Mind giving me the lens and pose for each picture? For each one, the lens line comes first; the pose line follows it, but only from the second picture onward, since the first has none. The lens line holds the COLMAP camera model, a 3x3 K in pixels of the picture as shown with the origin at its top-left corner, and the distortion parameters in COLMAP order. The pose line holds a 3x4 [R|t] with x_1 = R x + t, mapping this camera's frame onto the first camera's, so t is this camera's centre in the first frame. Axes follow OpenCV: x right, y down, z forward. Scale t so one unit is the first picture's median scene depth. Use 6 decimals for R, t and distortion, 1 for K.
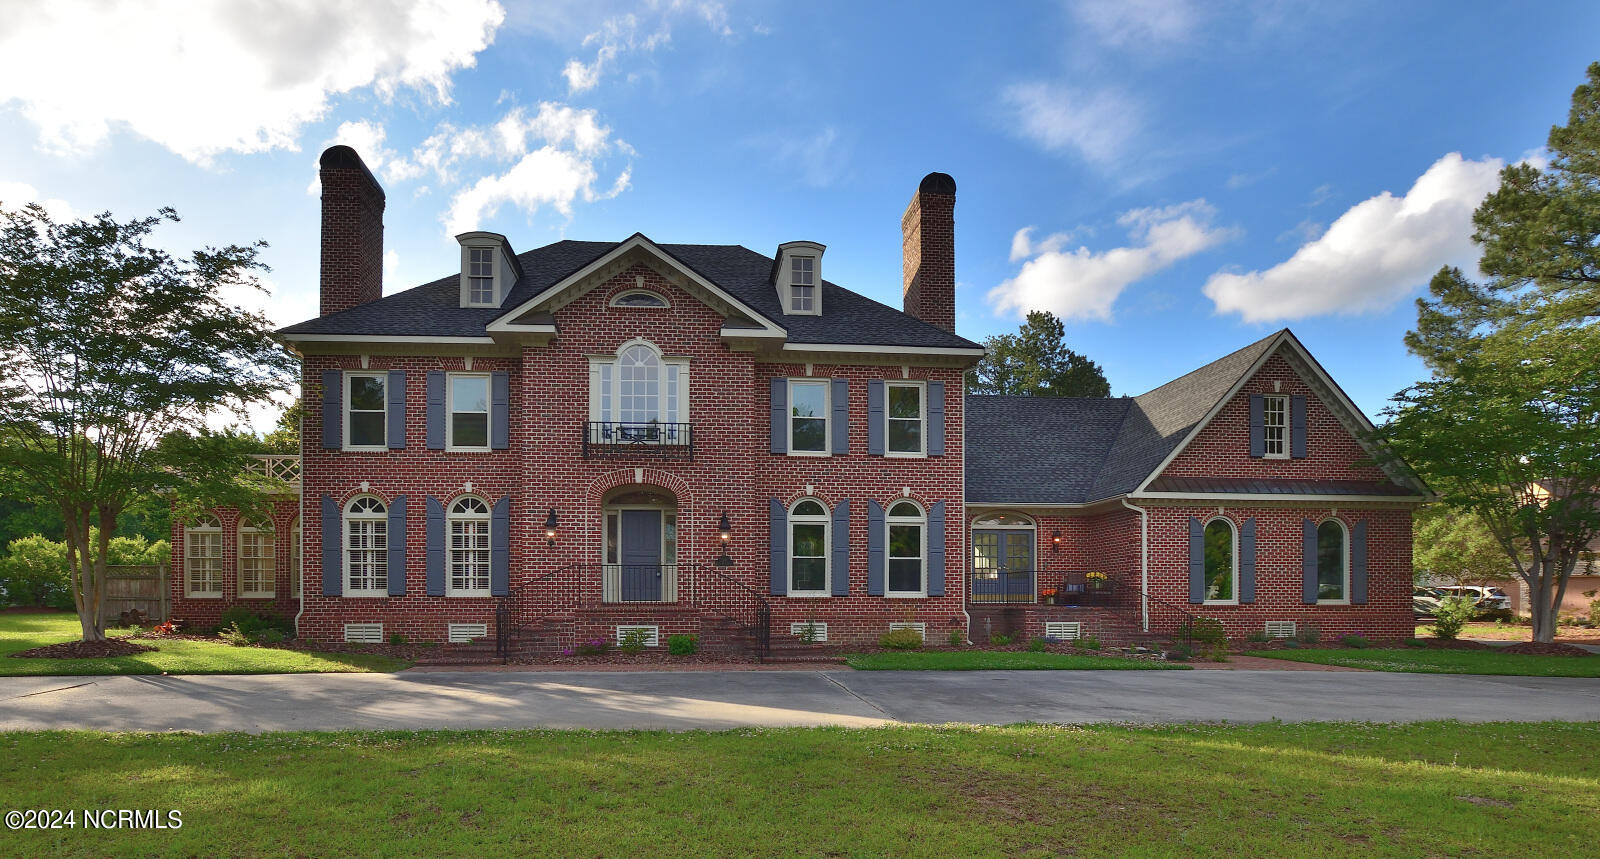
lens RADIAL K [[792.1, 0, 832.7], [0, 792.1, 607.1], [0, 0, 1]] dist [-0.024595, -0.000079]
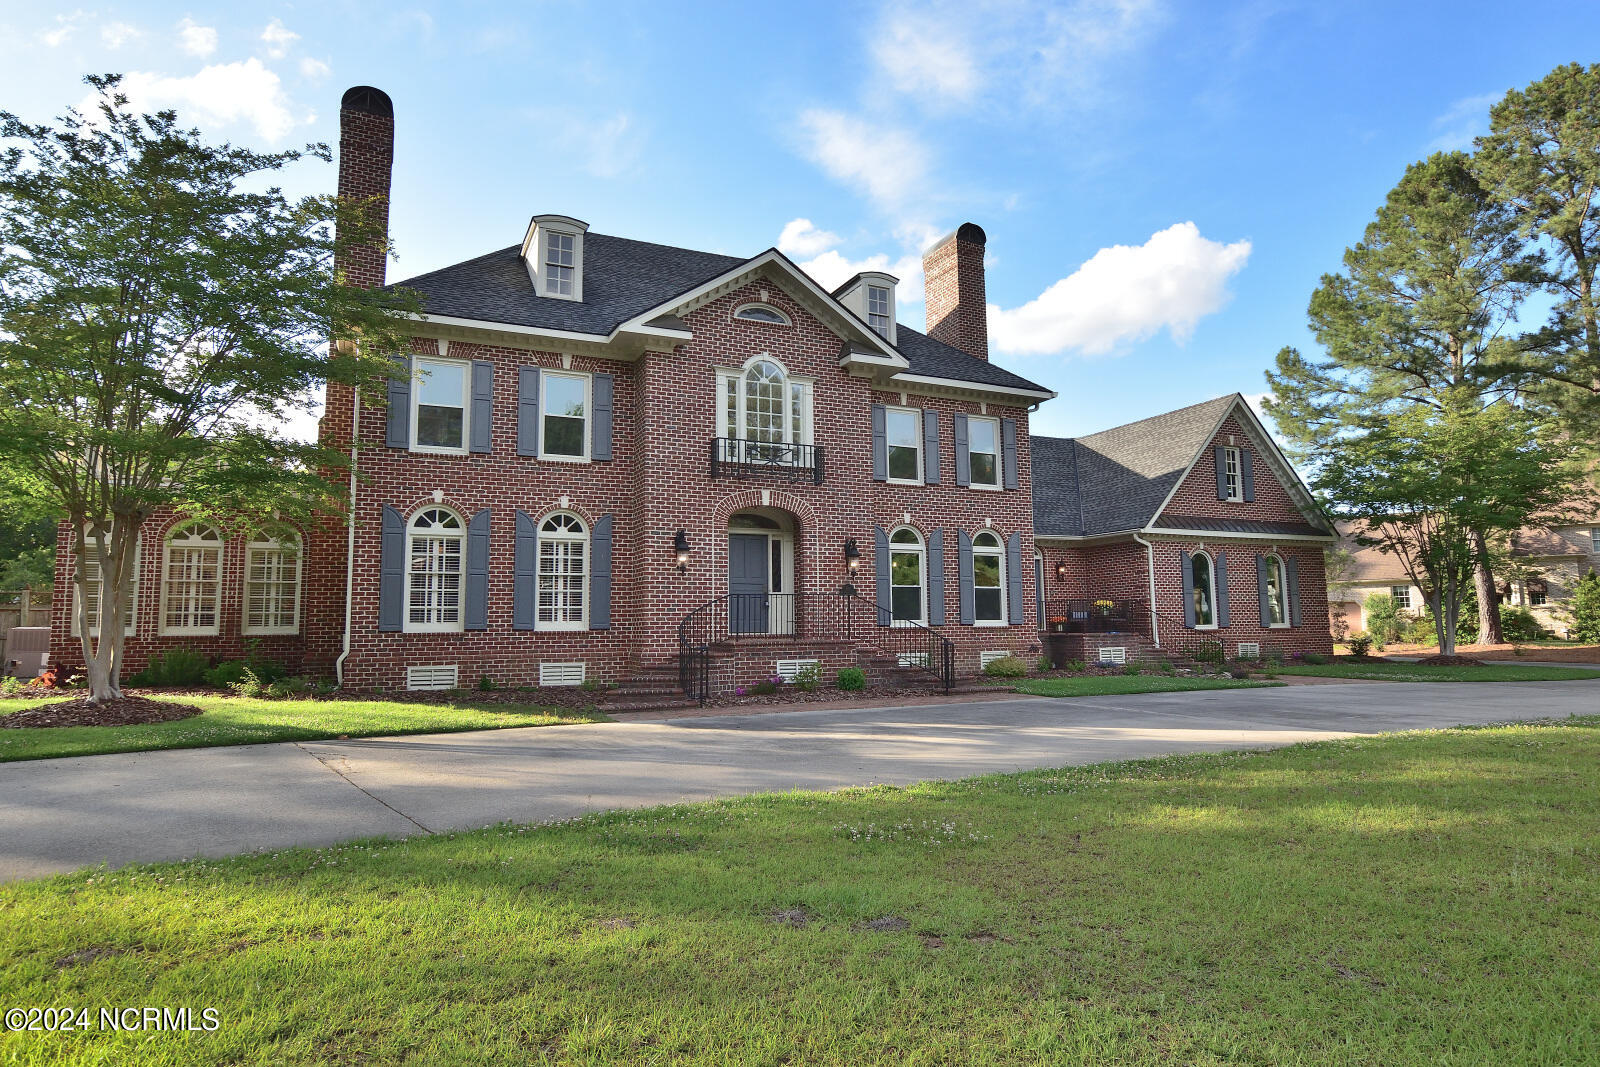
lens RADIAL K [[896.1, 0, 800.2], [0, 896.1, 539.2], [0, 0, 1]] dist [-0.012607, 0.000474]
pose [[0.935232, 0.023426, 0.353259, -0.563866], [0.015189, 0.994235, -0.106145, -0.004700], [-0.353709, 0.104636, 0.929484, 0.008247]]
